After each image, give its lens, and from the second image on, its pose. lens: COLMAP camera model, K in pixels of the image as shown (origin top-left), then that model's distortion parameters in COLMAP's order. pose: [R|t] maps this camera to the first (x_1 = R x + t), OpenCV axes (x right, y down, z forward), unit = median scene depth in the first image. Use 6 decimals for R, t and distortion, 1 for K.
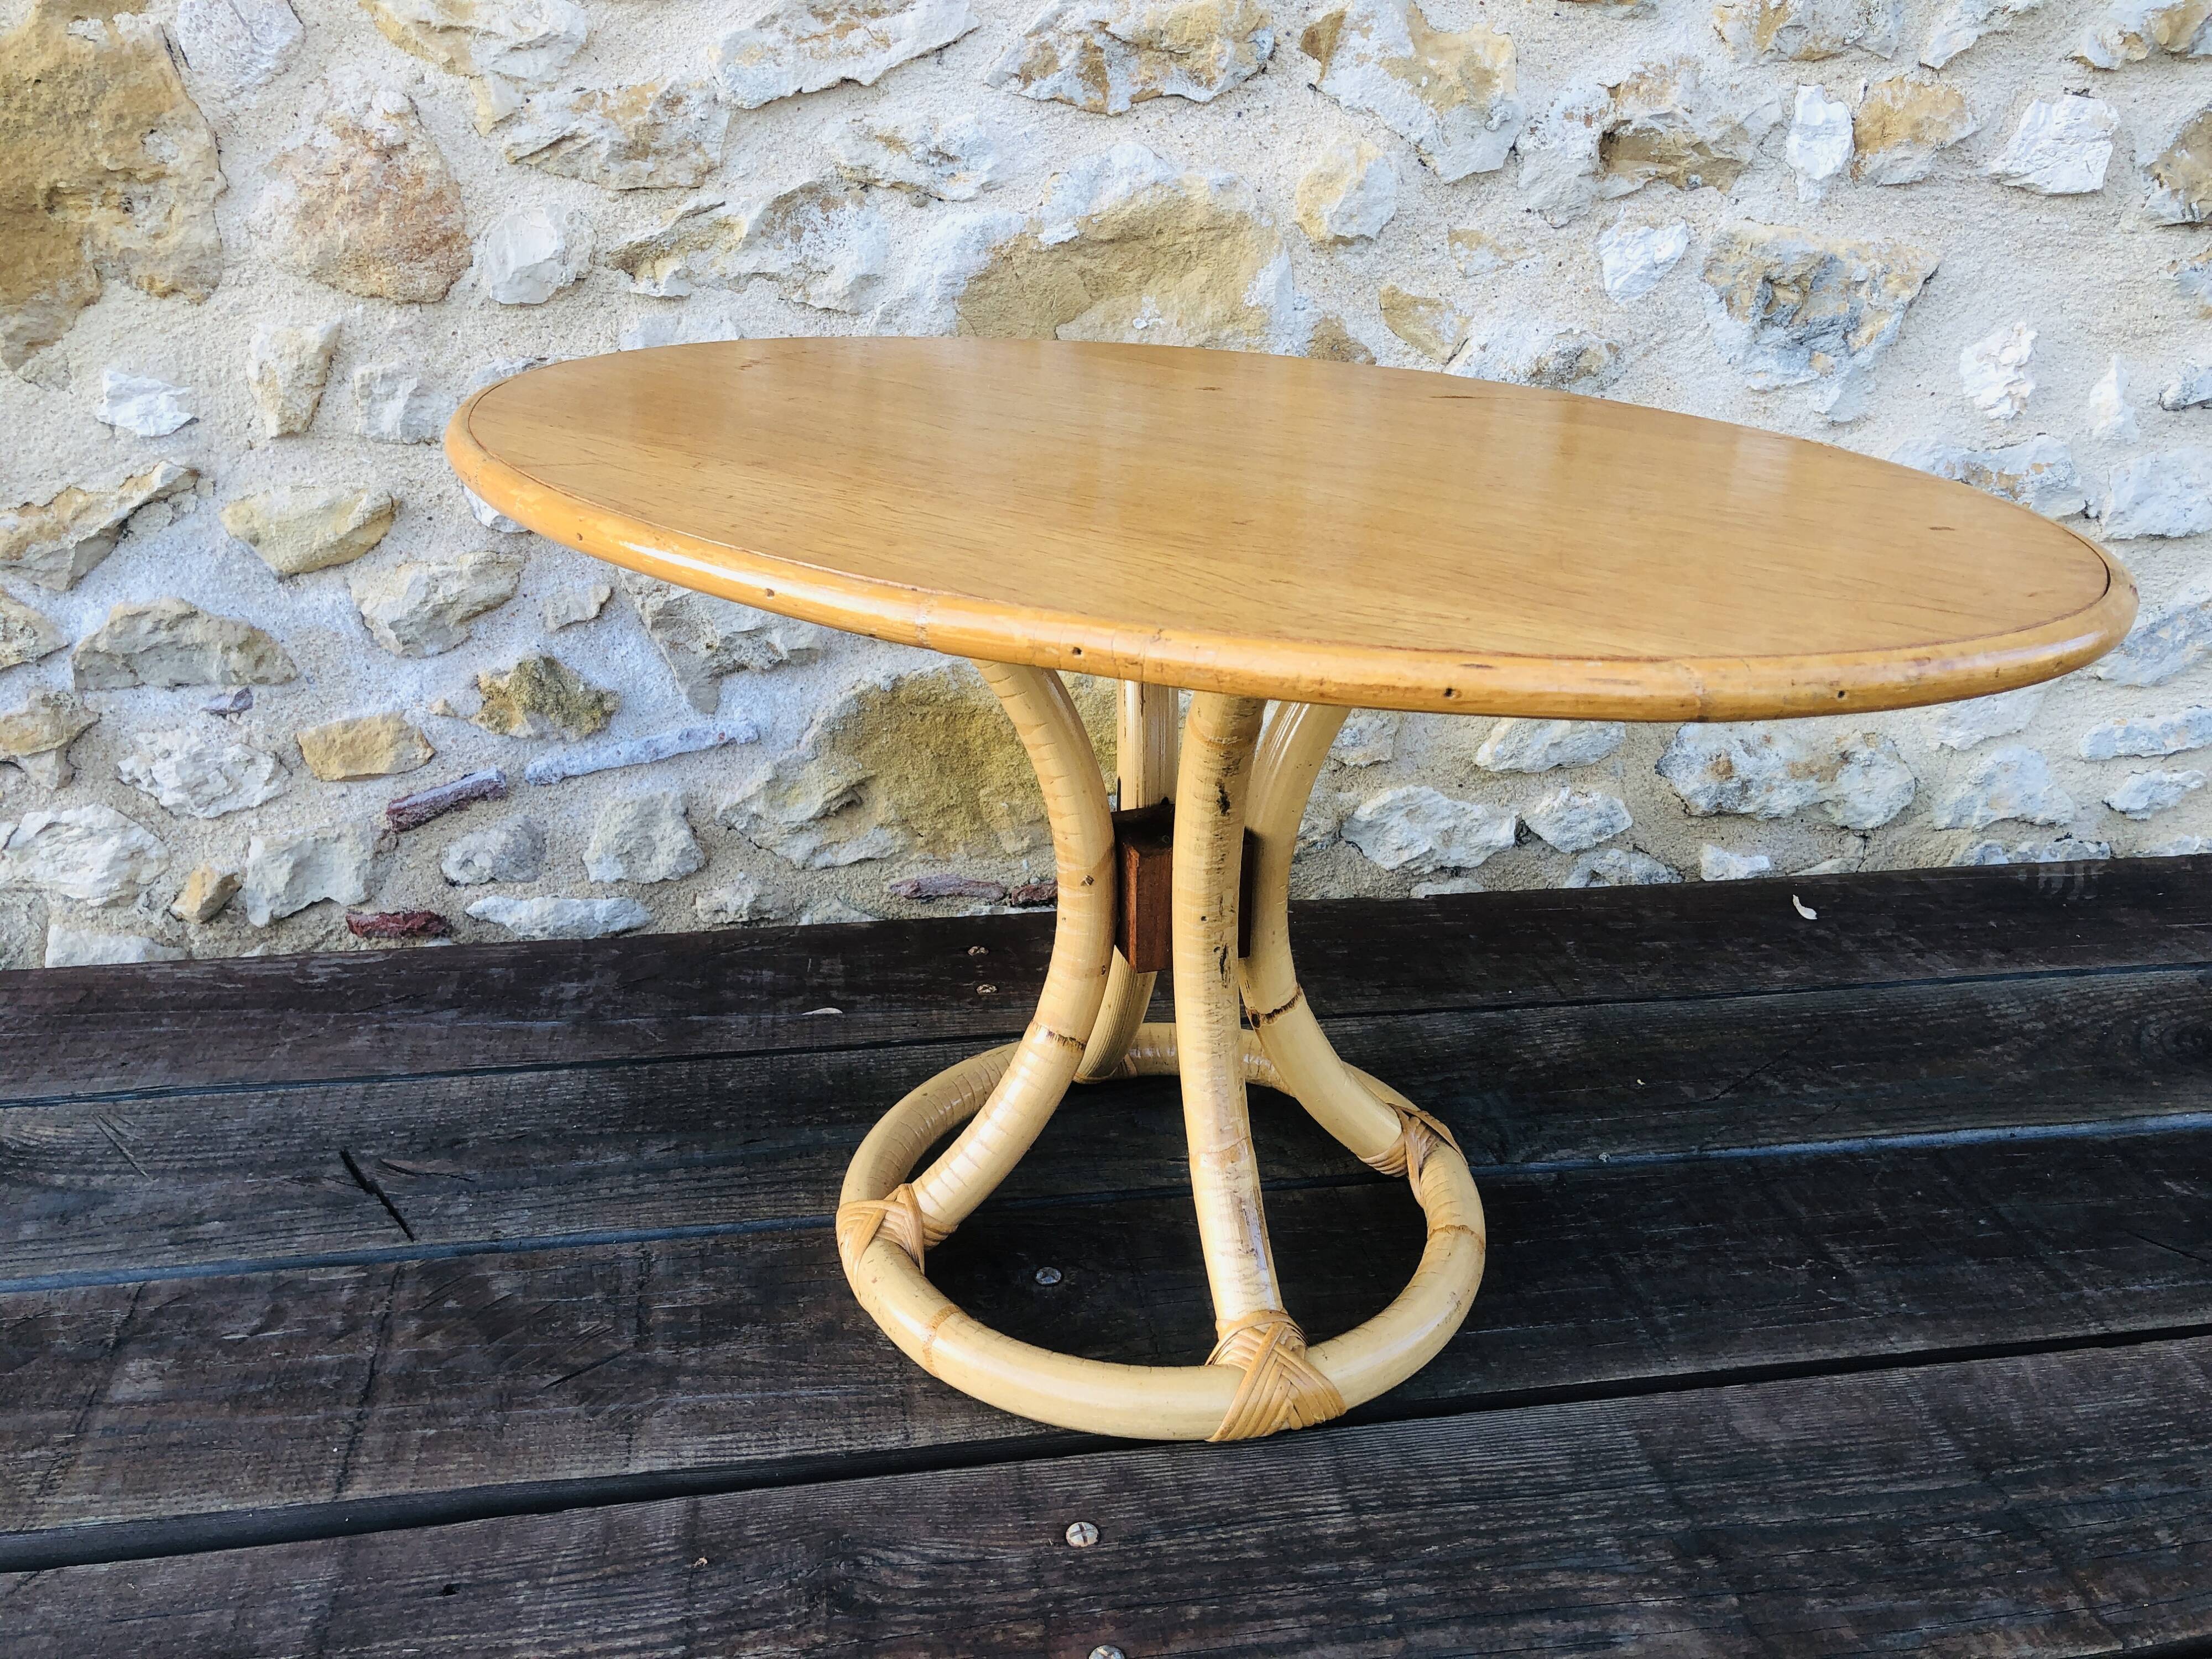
lens RADIAL K [[1869.3, 0, 1104.3], [0, 1869.3, 815.9], [0, 0, 1]] dist [-0.010163, 0.030813]
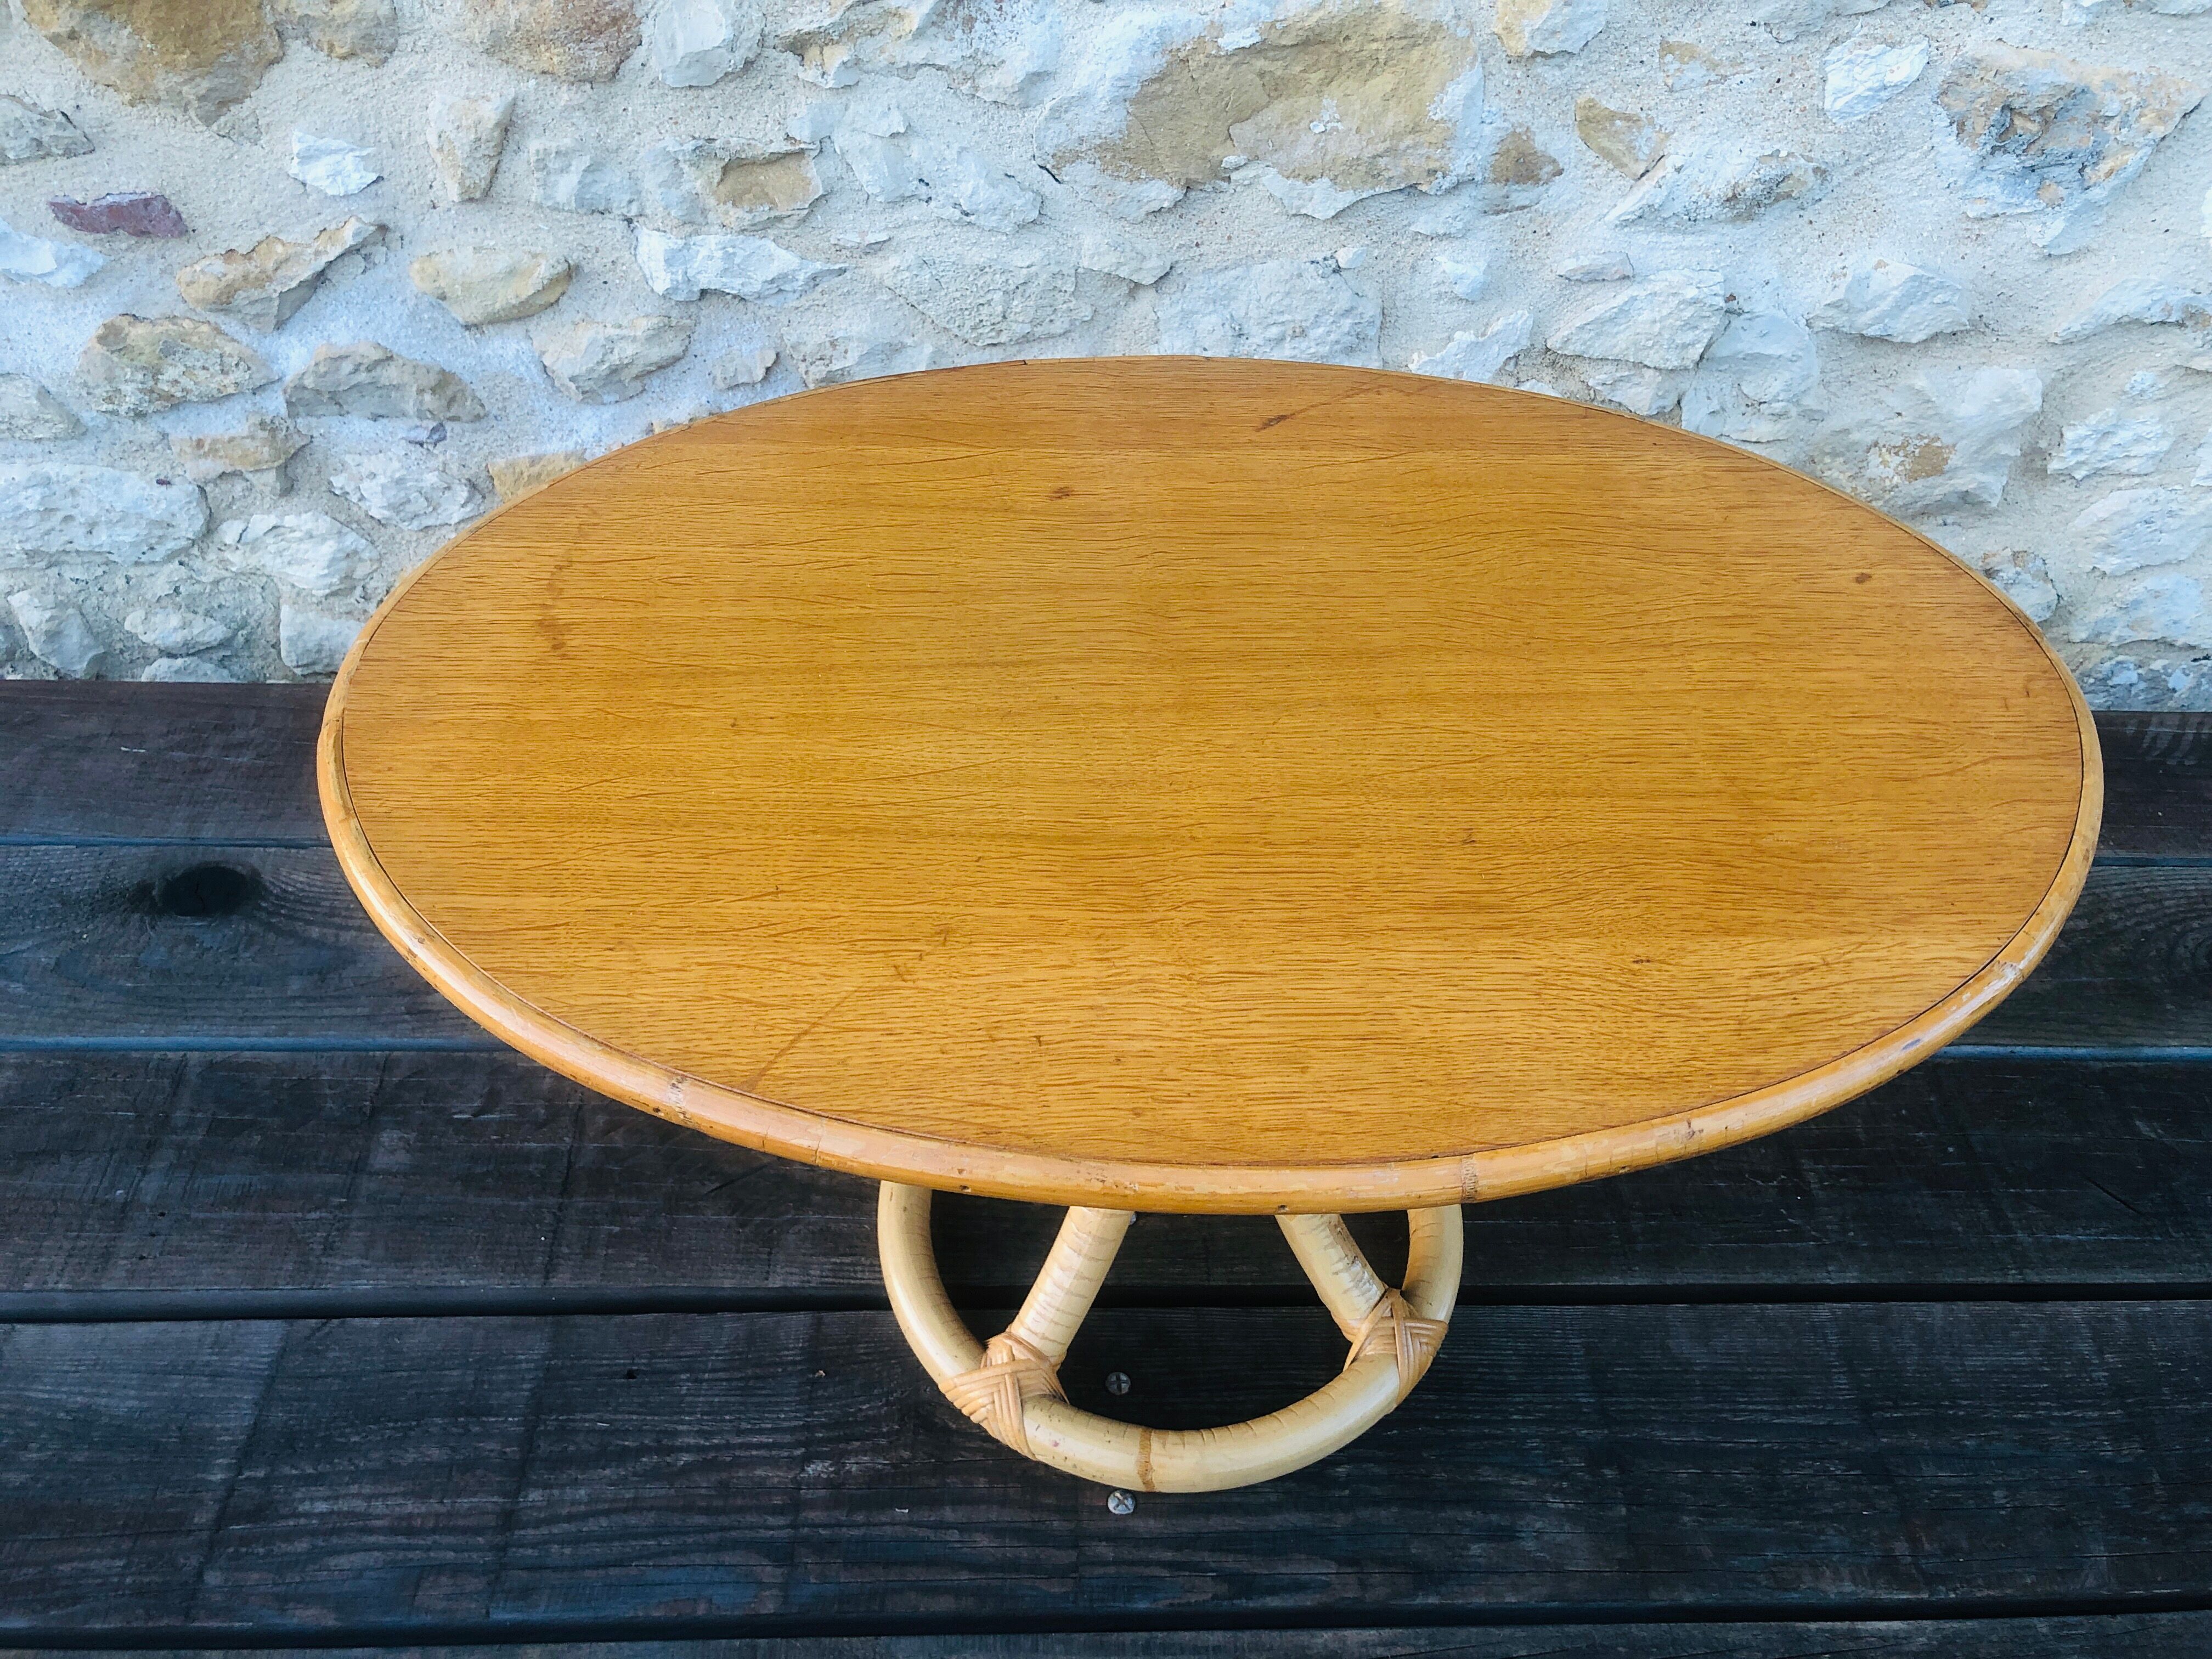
lens RADIAL K [[1869.3, 0, 1106.6], [0, 1869.3, 840.0], [0, 0, 1]] dist [-0.010163, 0.030813]
pose [[0.991487, 0.106594, -0.074779, 0.023669], [-0.074440, 0.935228, 0.346131, -0.258677], [0.106831, -0.337617, 0.935201, -0.038538]]
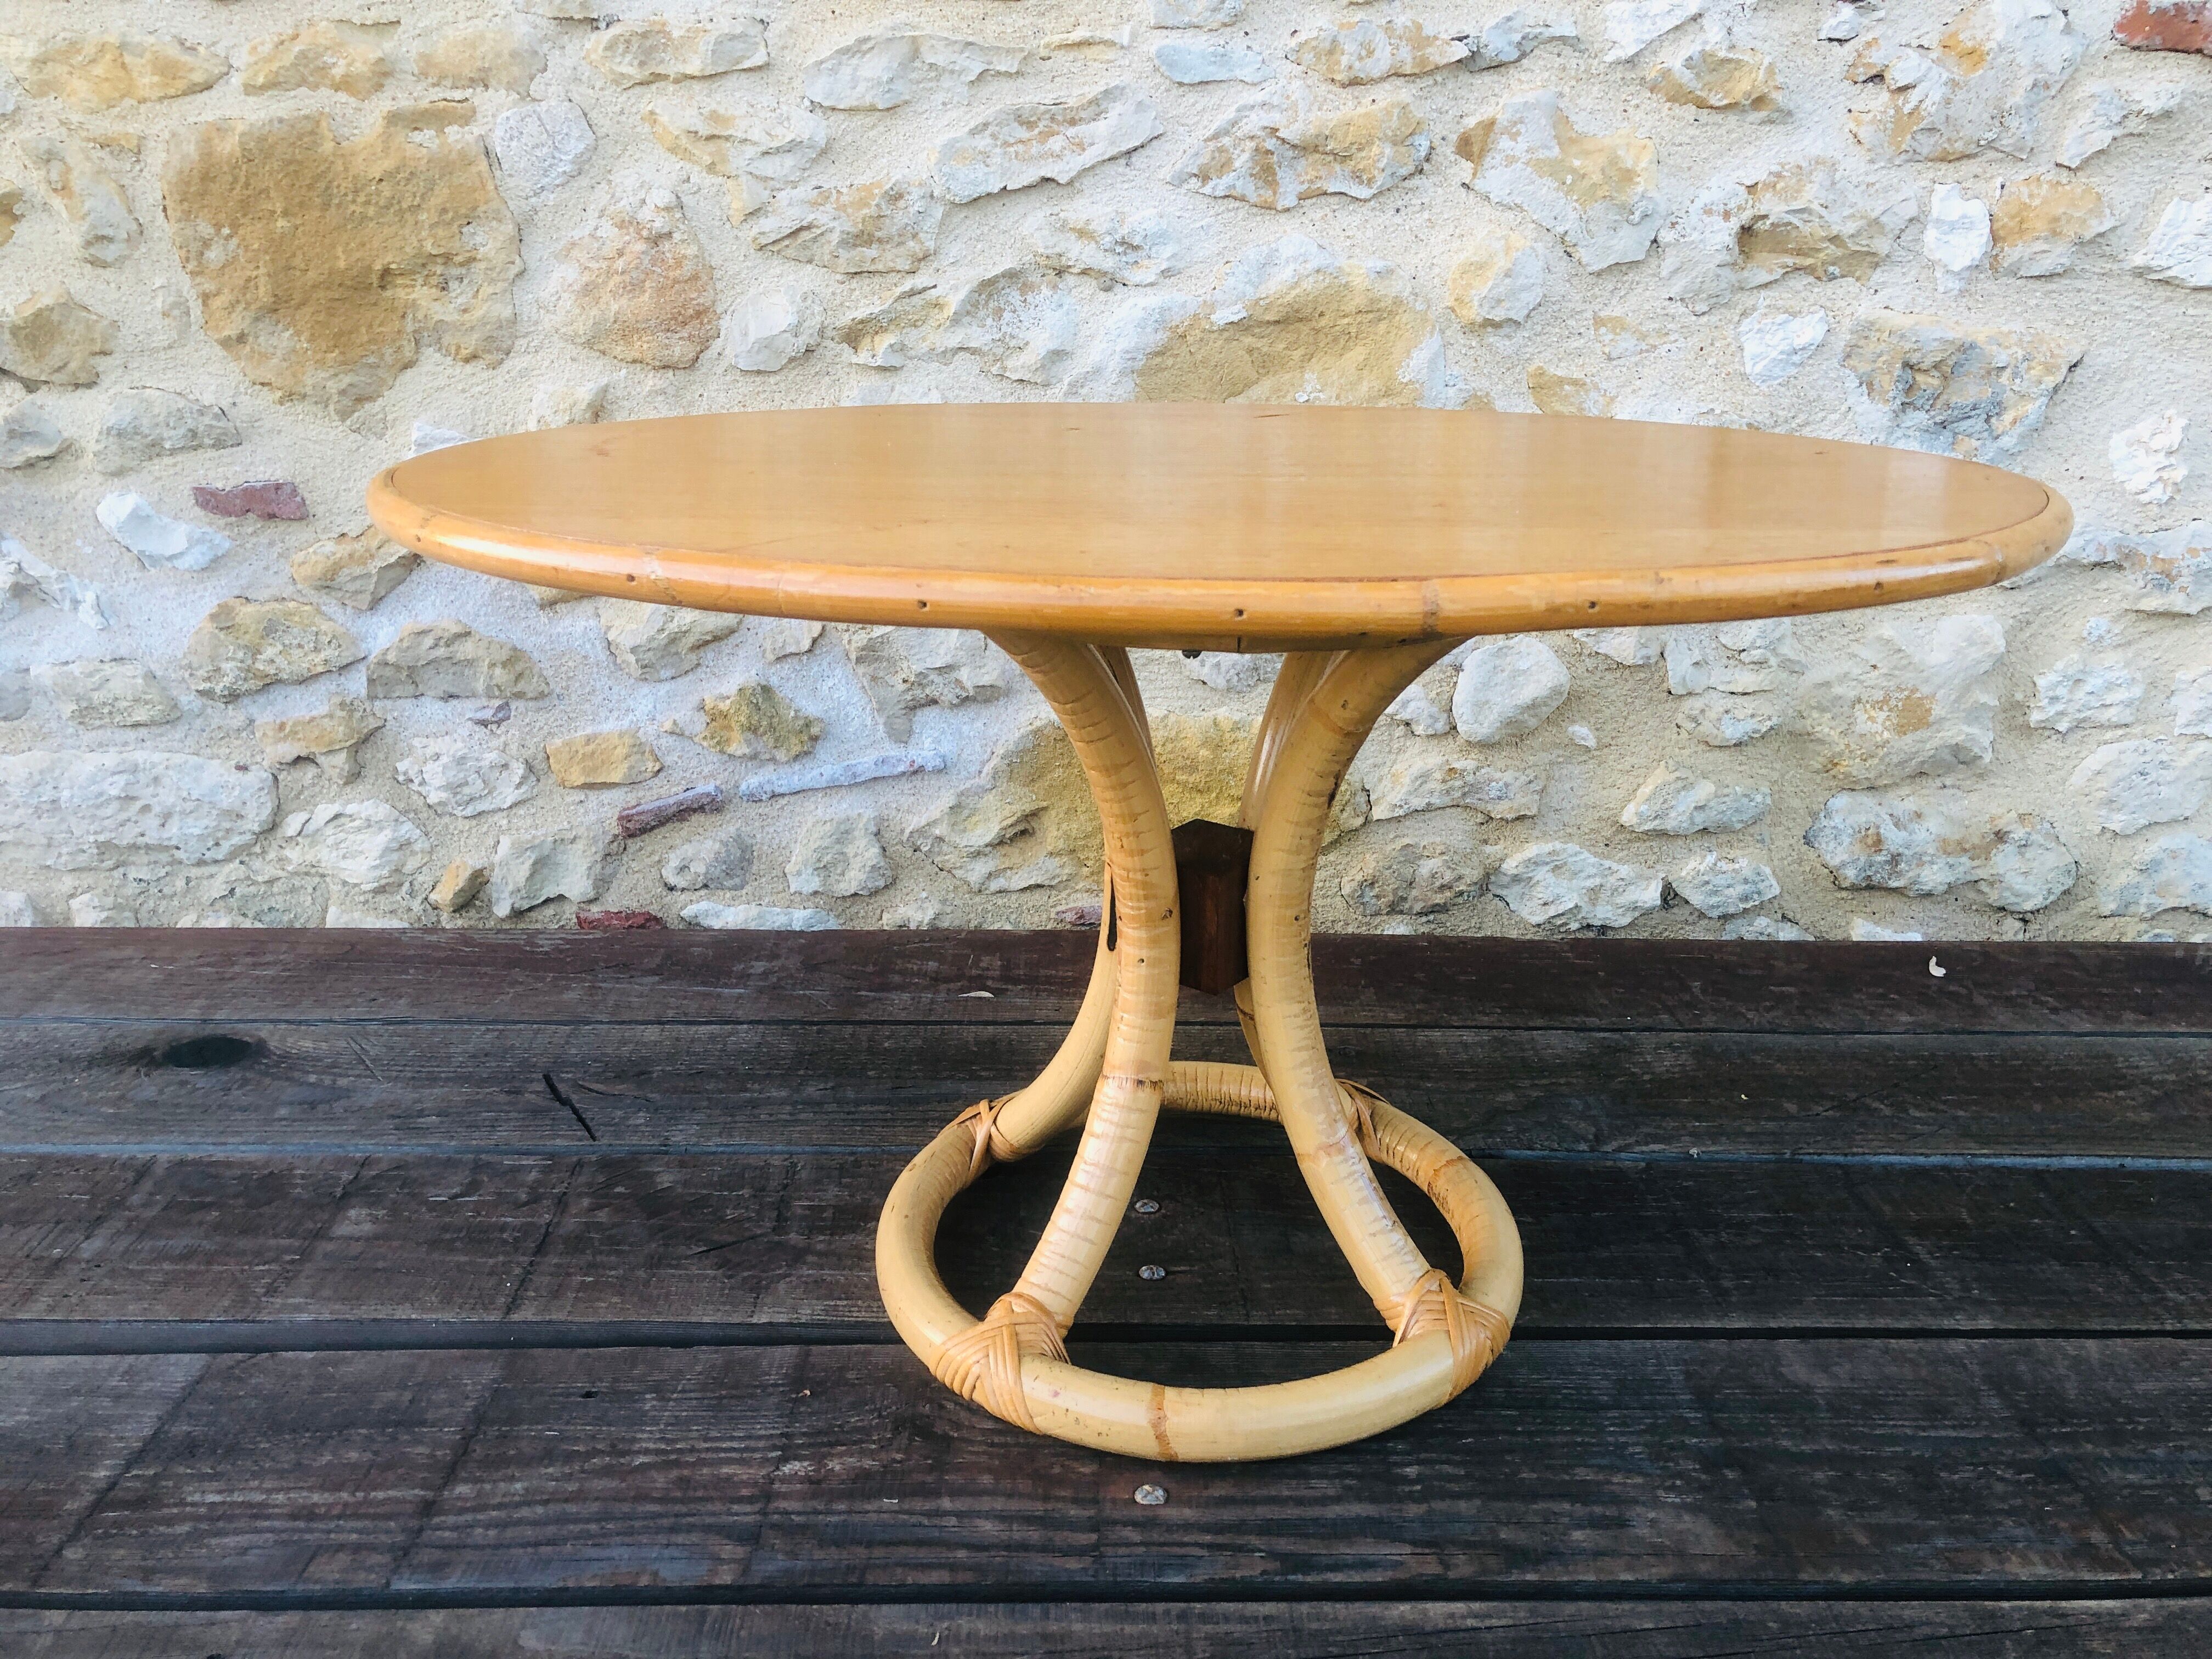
lens RADIAL K [[1869.3, 0, 1103.0], [0, 1869.3, 804.4], [0, 0, 1]] dist [-0.010163, 0.030813]
pose [[0.989937, 0.037134, -0.136549, 0.065355], [-0.050961, 0.993761, -0.099206, 0.095033], [0.132013, 0.105166, 0.985653, -0.078857]]
